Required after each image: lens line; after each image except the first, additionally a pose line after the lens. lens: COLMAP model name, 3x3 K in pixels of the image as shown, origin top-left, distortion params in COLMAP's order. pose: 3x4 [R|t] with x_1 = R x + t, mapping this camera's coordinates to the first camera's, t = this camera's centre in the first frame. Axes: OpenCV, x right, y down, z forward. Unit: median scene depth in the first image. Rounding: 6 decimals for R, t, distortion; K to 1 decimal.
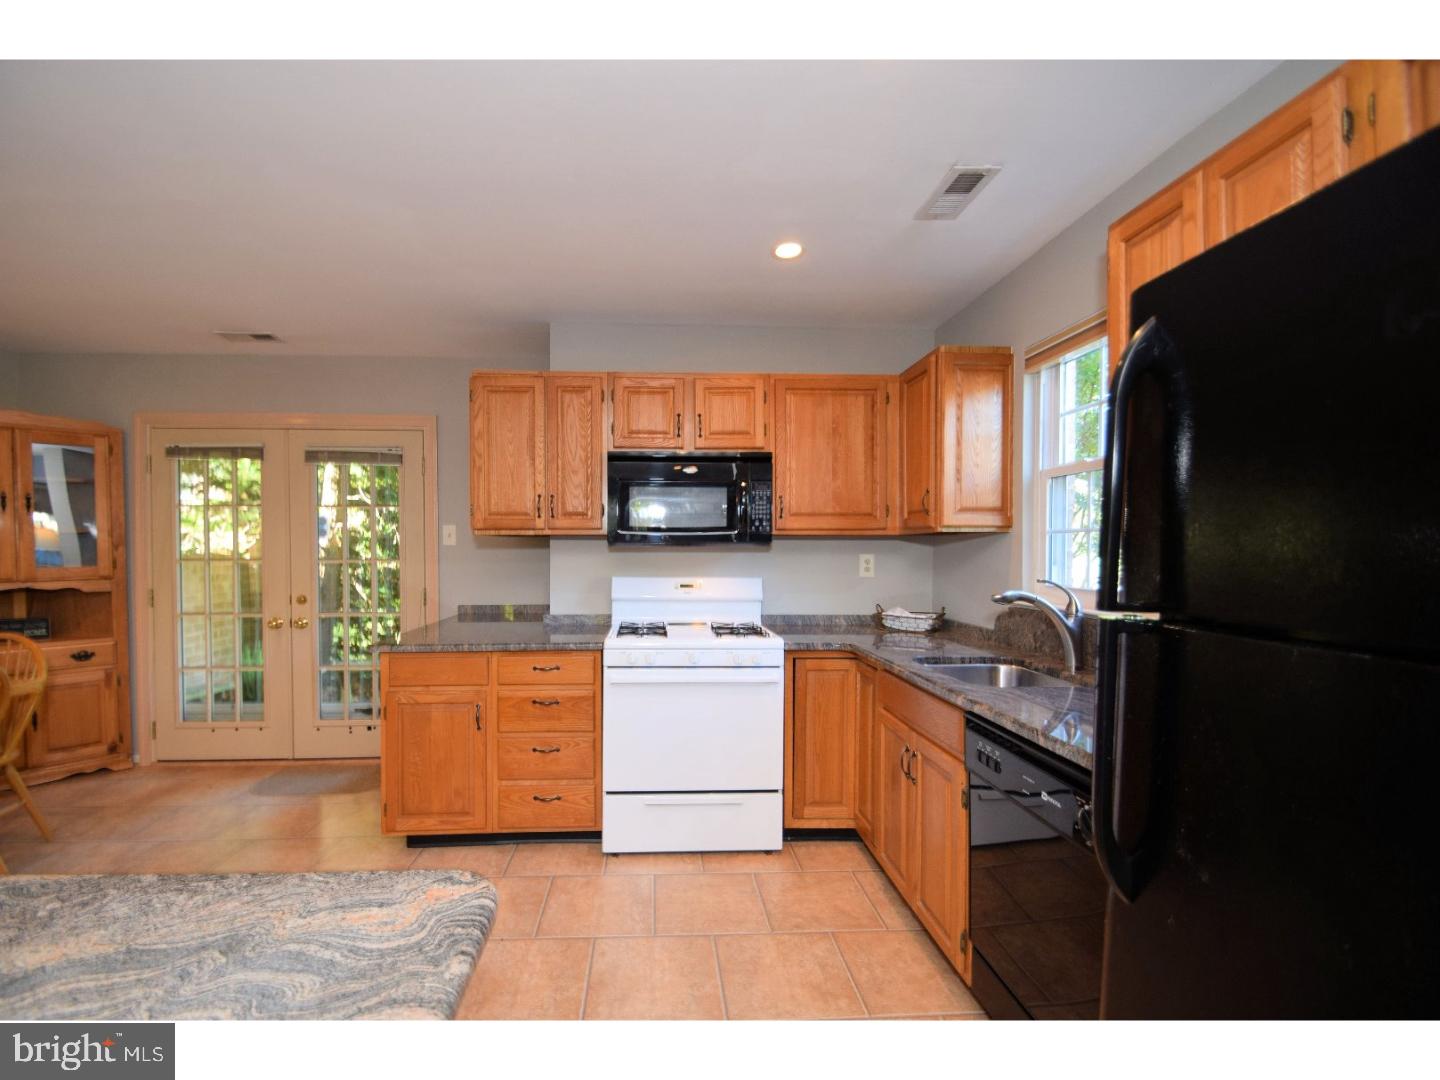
lens RADIAL K [[627.9, 0, 686.6], [0, 627.9, 557.0], [0, 0, 1]] dist [0.019055, -0.016956]
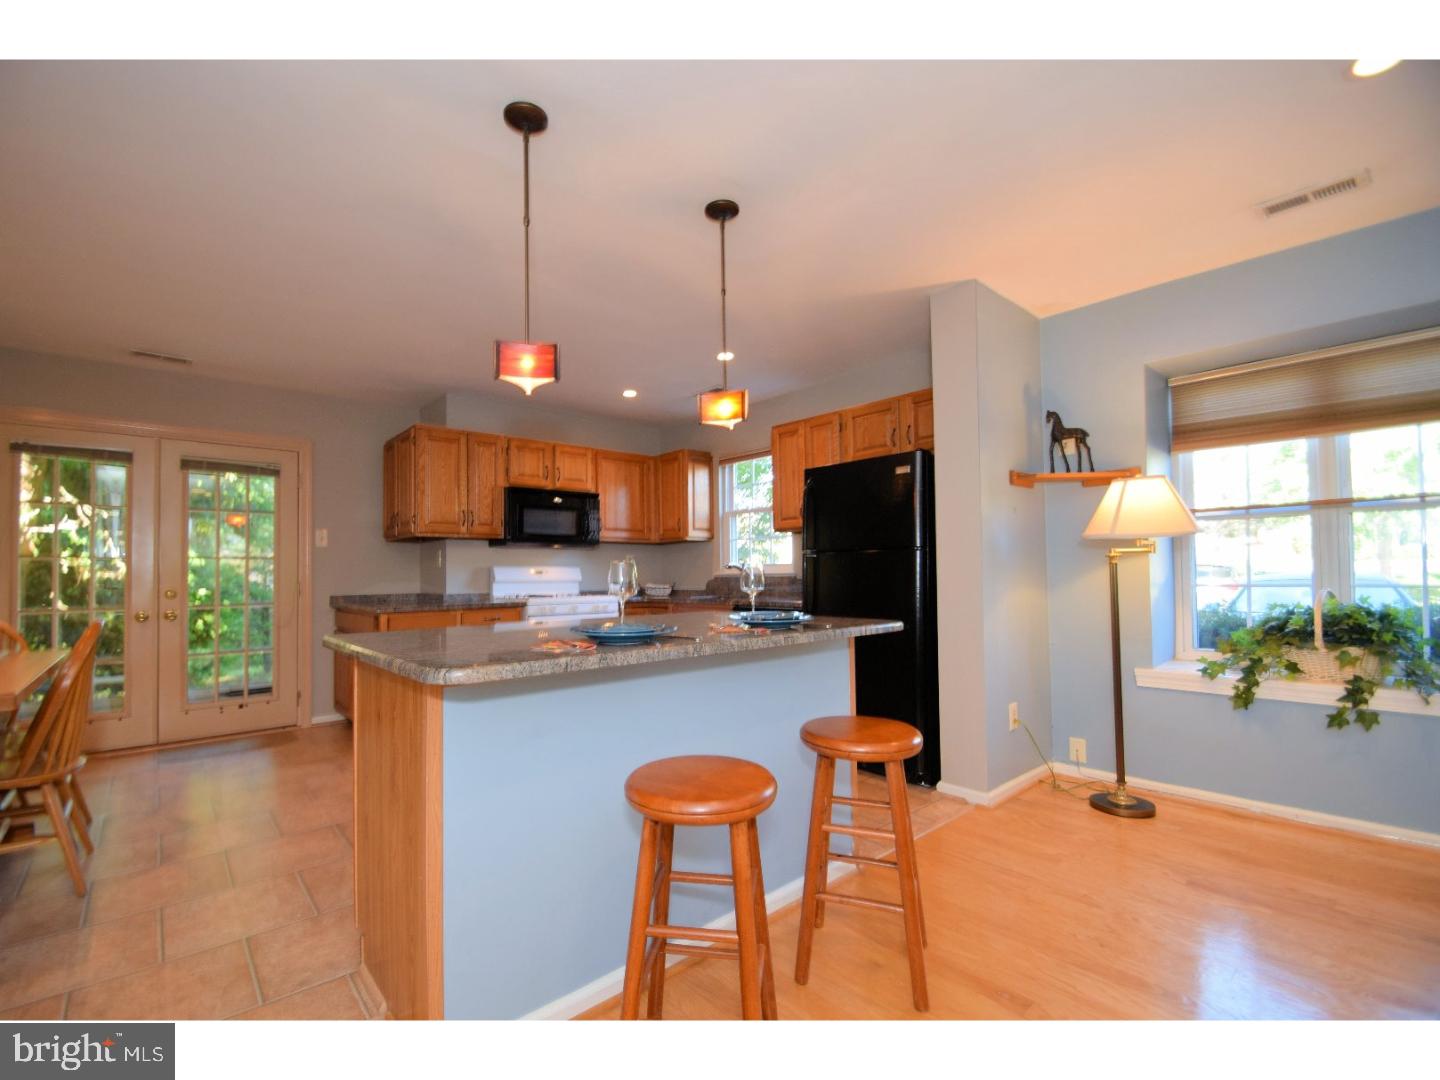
lens RADIAL K [[627.9, 0, 686.6], [0, 627.9, 557.0], [0, 0, 1]] dist [0.019055, -0.016956]
pose [[0.789345, 0.005284, 0.613928, -0.734967], [0.021643, 0.999102, -0.036426, 0.078512], [-0.613569, 0.042040, 0.788521, -0.515748]]
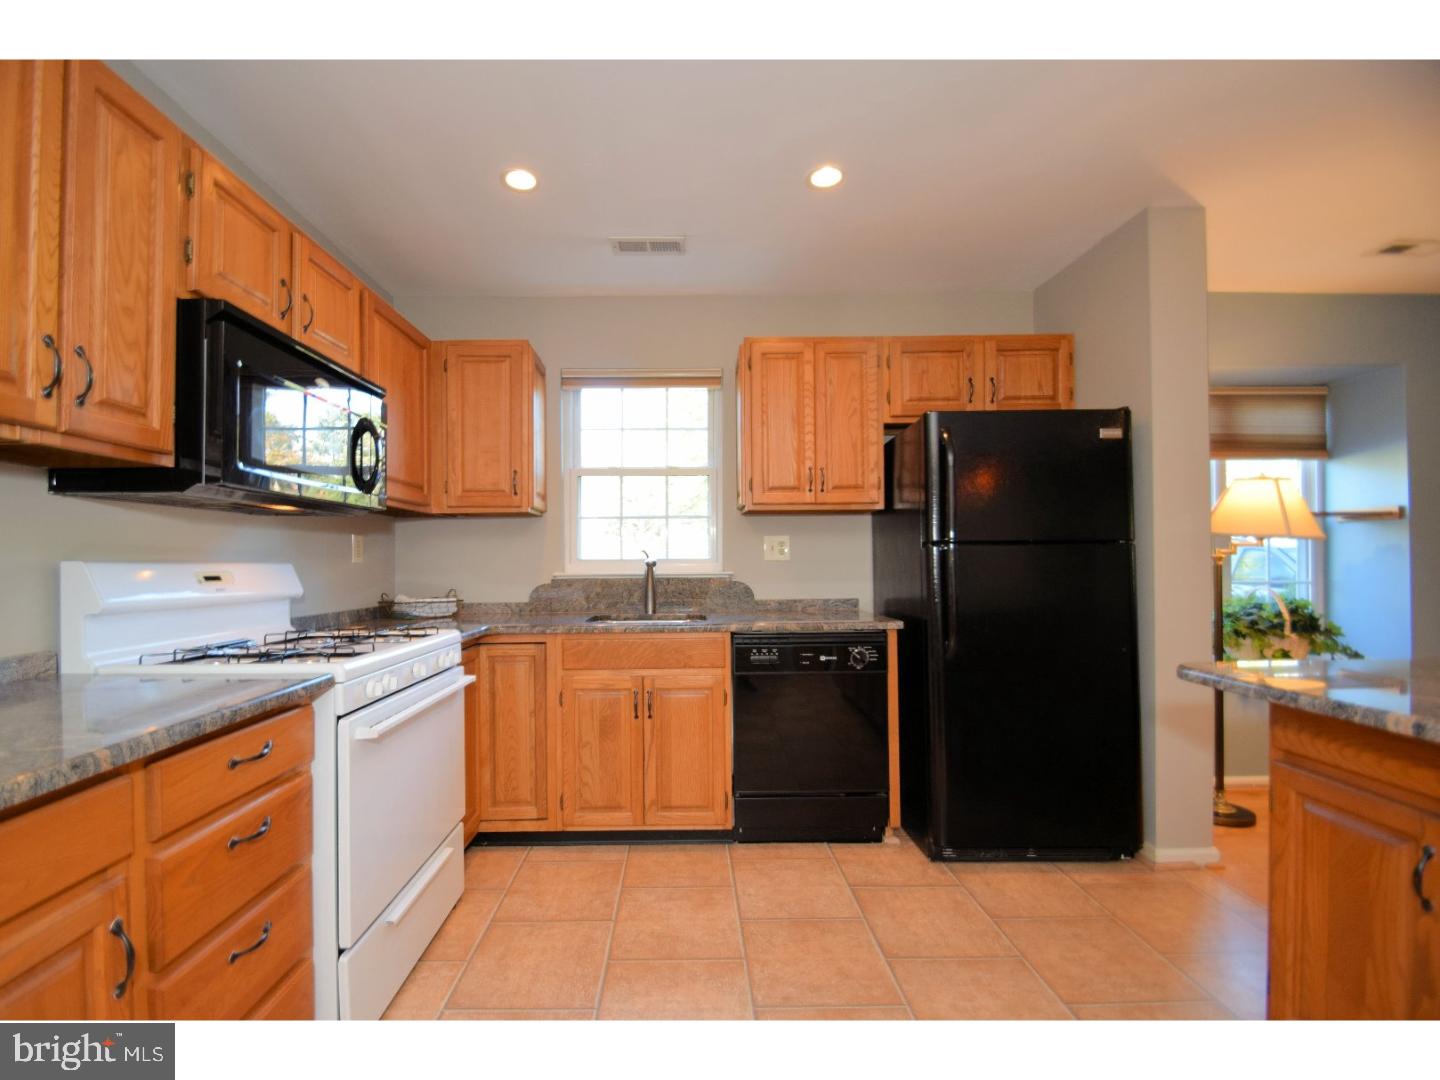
lens RADIAL K [[627.9, 0, 686.6], [0, 627.9, 557.0], [0, 0, 1]] dist [0.019055, -0.016956]
pose [[0.048637, 0.002818, 0.998813, -0.578738], [0.020990, 0.999772, -0.003843, 0.041484], [-0.998596, 0.021152, 0.048567, 0.601081]]
